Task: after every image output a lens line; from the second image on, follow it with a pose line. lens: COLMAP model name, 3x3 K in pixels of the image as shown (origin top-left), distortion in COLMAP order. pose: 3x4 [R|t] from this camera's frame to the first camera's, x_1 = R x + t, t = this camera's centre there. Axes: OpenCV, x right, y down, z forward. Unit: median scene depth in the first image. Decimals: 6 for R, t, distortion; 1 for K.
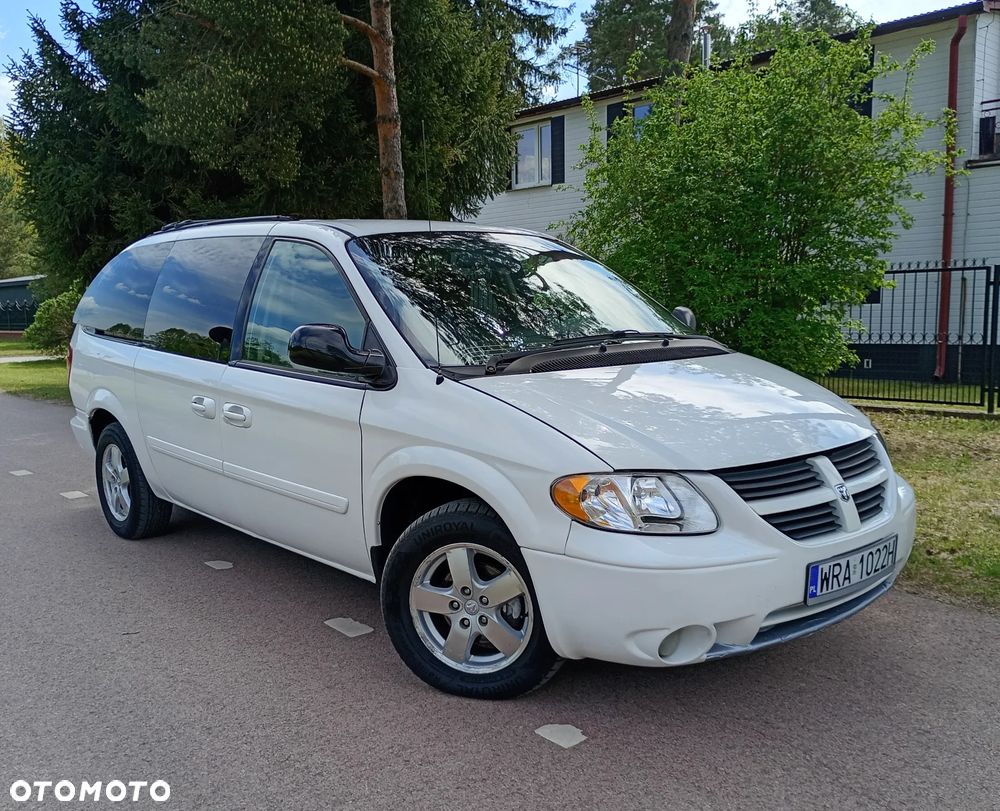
lens RADIAL K [[957.8, 0, 500.7], [0, 957.8, 435.0], [0, 0, 1]] dist [0.029797, 0.000000]
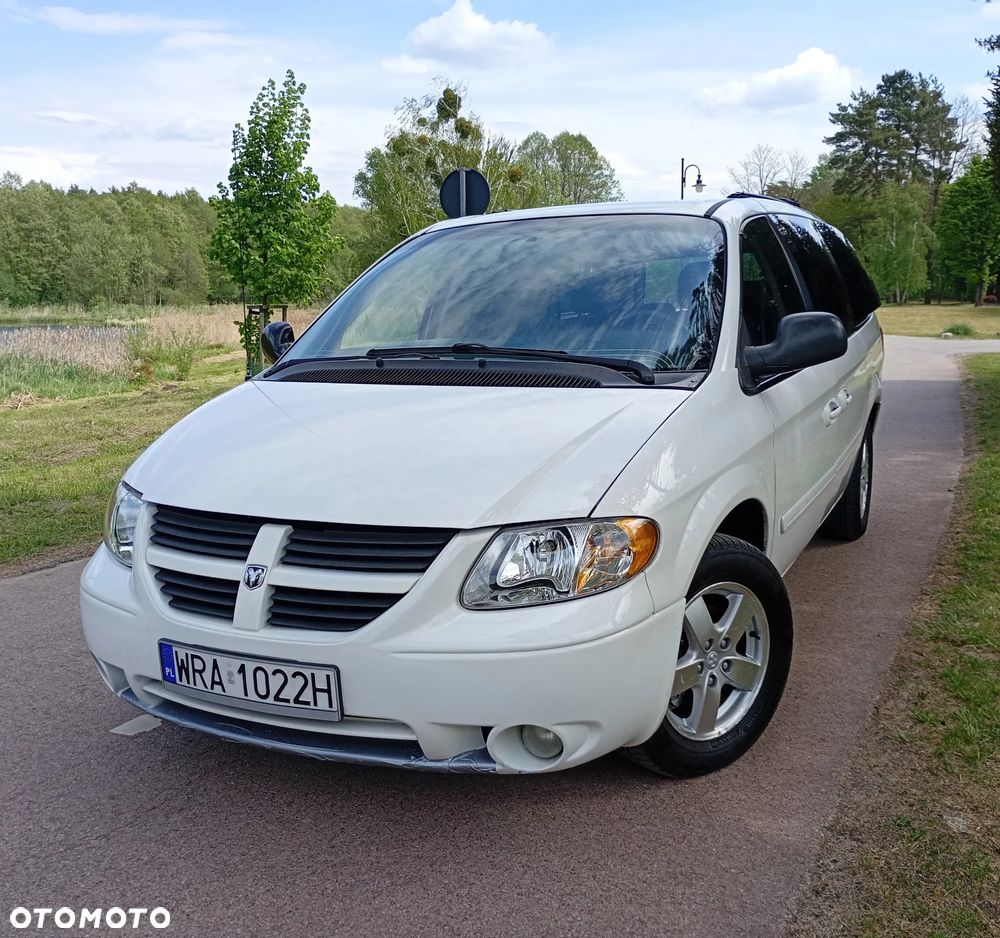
lens RADIAL K [[1038.6, 0, 477.4], [0, 1038.6, 465.5], [0, 0, 1]] dist [0.033082, 0.000000]
pose [[0.387618, 0.160782, -0.907690, 0.883900], [-0.121128, 0.985018, 0.122753, -0.111515], [0.913827, 0.062365, 0.401286, 0.645386]]
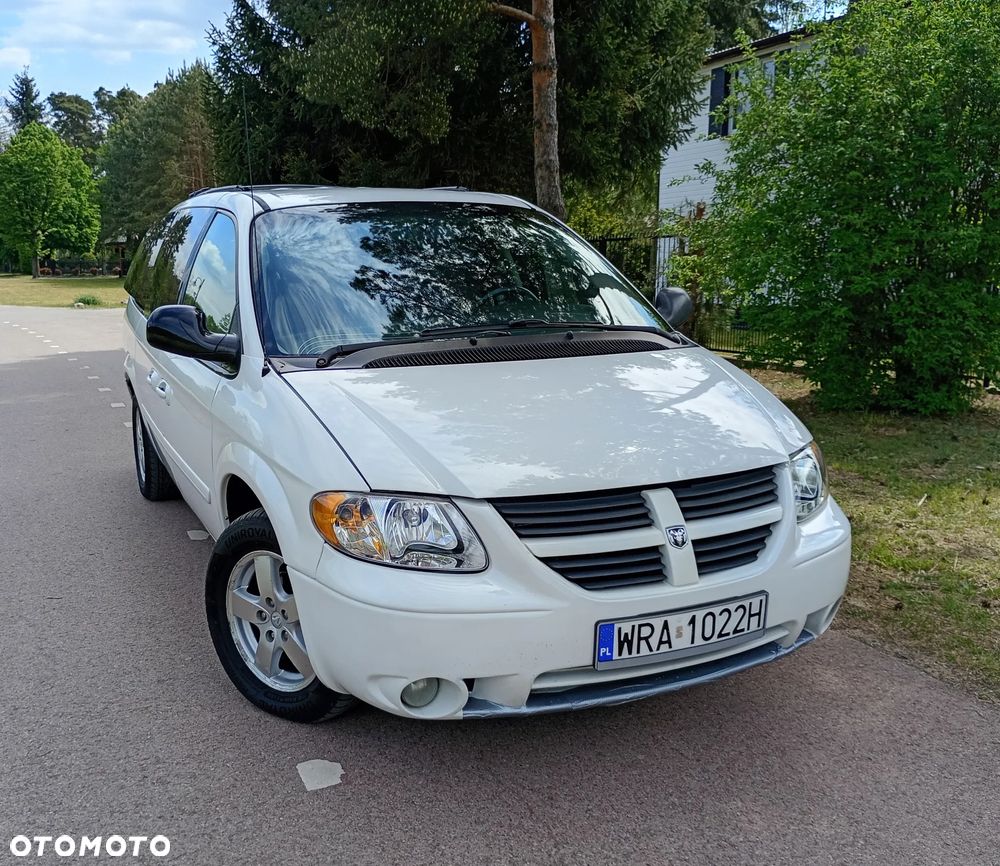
lens RADIAL K [[978.5, 0, 453.0], [0, 978.5, 448.6], [0, 0, 1]] dist [0.033331, 0.000000]
pose [[0.953539, 0.068751, -0.293320, 0.321234], [-0.051975, 0.996555, 0.064620, -0.044720], [0.296753, -0.046372, 0.953828, 0.123312]]
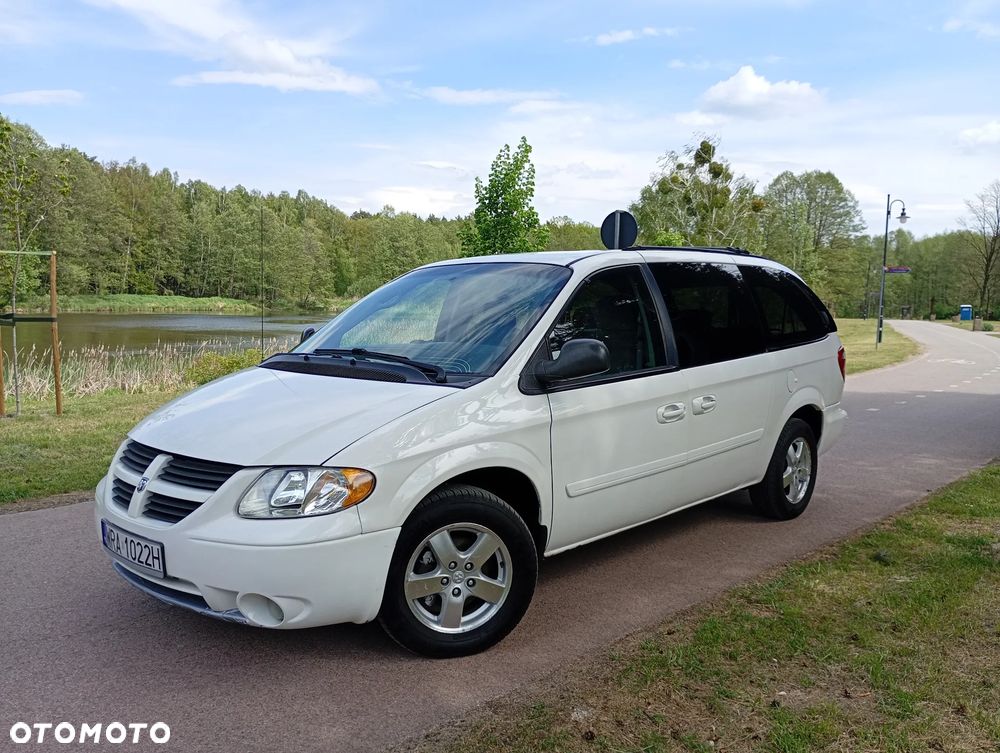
lens RADIAL K [[828.2, 0, 492.8], [0, 828.2, 379.9], [0, 0, 1]] dist [0.045712, -0.040988]
pose [[0.109815, 0.116163, -0.987141, 1.108976], [-0.158466, 0.982490, 0.097987, -0.188518], [0.981239, 0.145668, 0.126300, 0.996267]]
